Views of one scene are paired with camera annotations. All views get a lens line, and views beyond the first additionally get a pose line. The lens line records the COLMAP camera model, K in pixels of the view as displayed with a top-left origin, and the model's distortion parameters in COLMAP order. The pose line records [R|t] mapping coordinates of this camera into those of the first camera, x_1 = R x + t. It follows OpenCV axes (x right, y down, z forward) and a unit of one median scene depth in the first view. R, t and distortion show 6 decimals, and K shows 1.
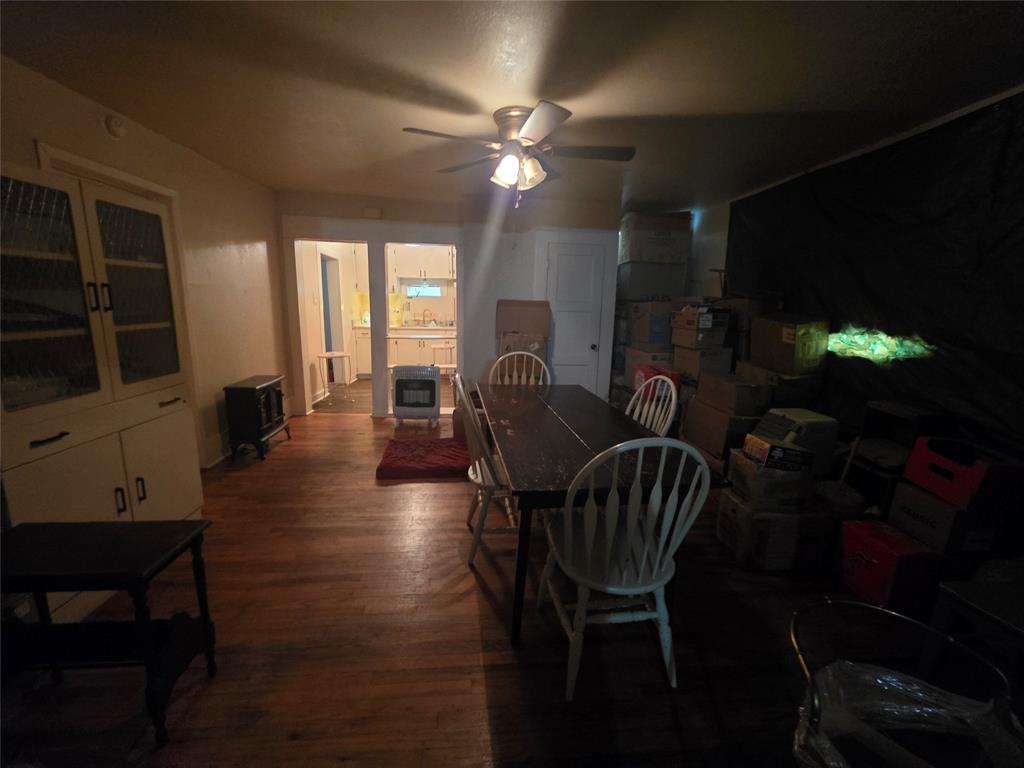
lens RADIAL K [[405.6, 0, 514.7], [0, 405.6, 377.8], [0, 0, 1]] dist [0.003725, -0.000507]
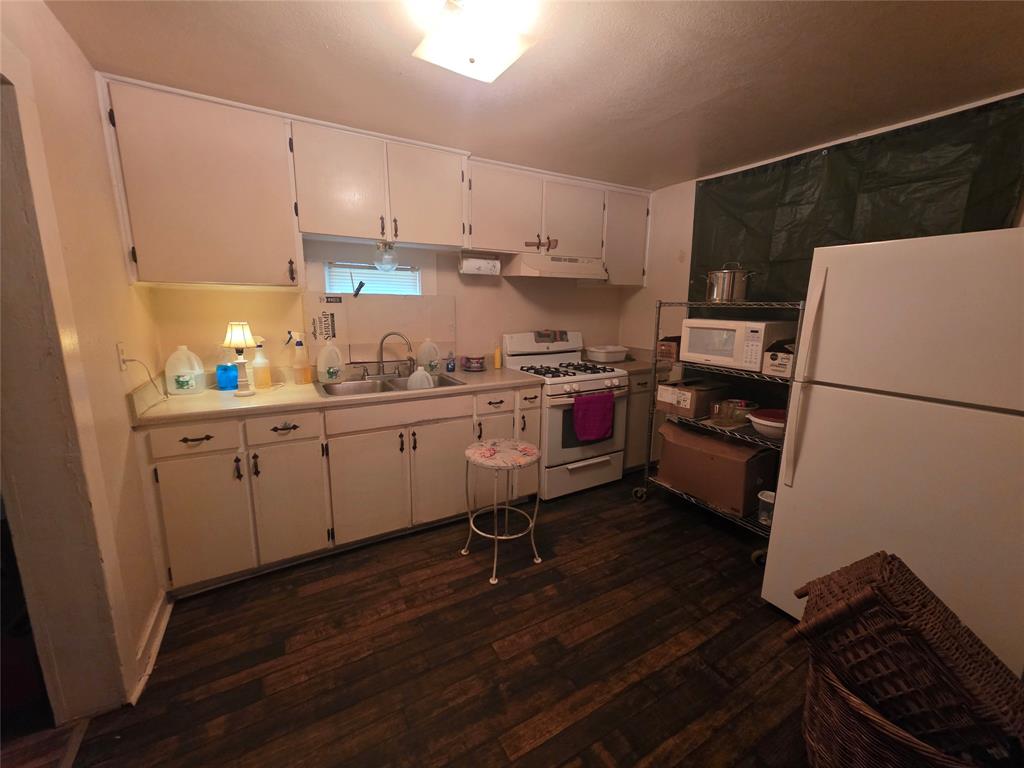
lens RADIAL K [[405.6, 0, 515.8], [0, 405.6, 378.2], [0, 0, 1]] dist [0.003725, -0.000507]
pose [[0.904690, -0.078880, 0.418705, -0.365592], [0.075118, 0.996849, 0.025492, -0.175596], [-0.419396, 0.008390, 0.907764, 0.853005]]
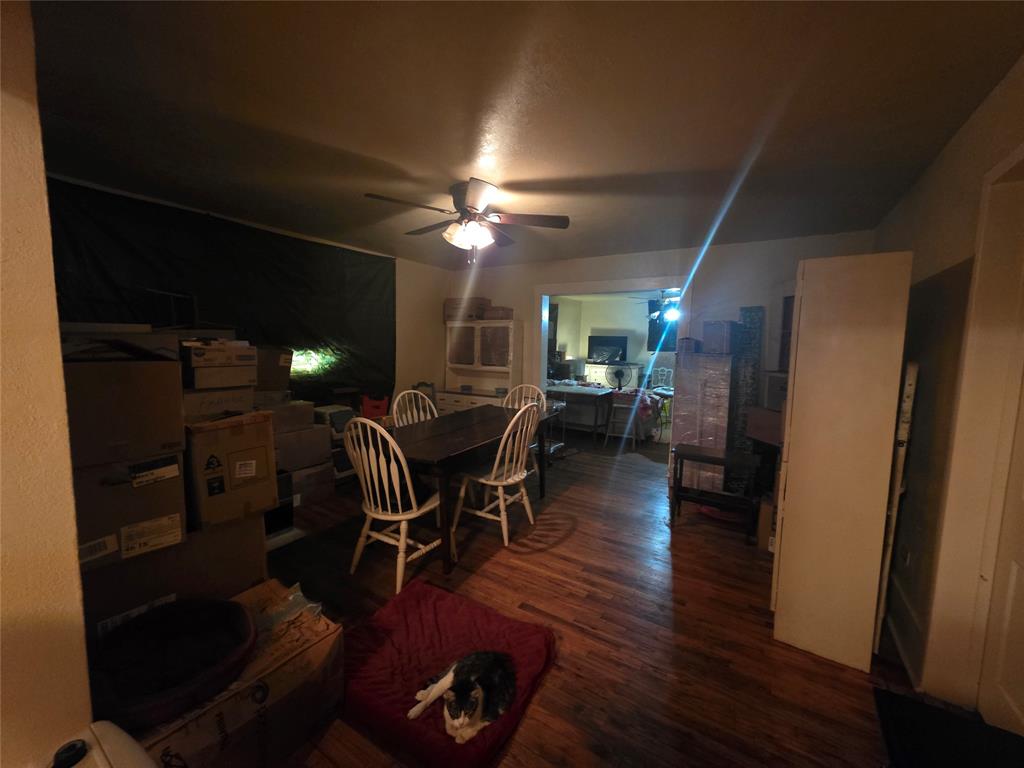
lens RADIAL K [[405.6, 0, 513.1], [0, 405.6, 380.6], [0, 0, 1]] dist [0.003725, -0.000507]
pose [[-0.798760, -0.092704, 0.594464, -0.569619], [0.077230, 0.964085, 0.254116, -0.267607], [-0.596672, 0.248889, -0.762914, 1.344456]]
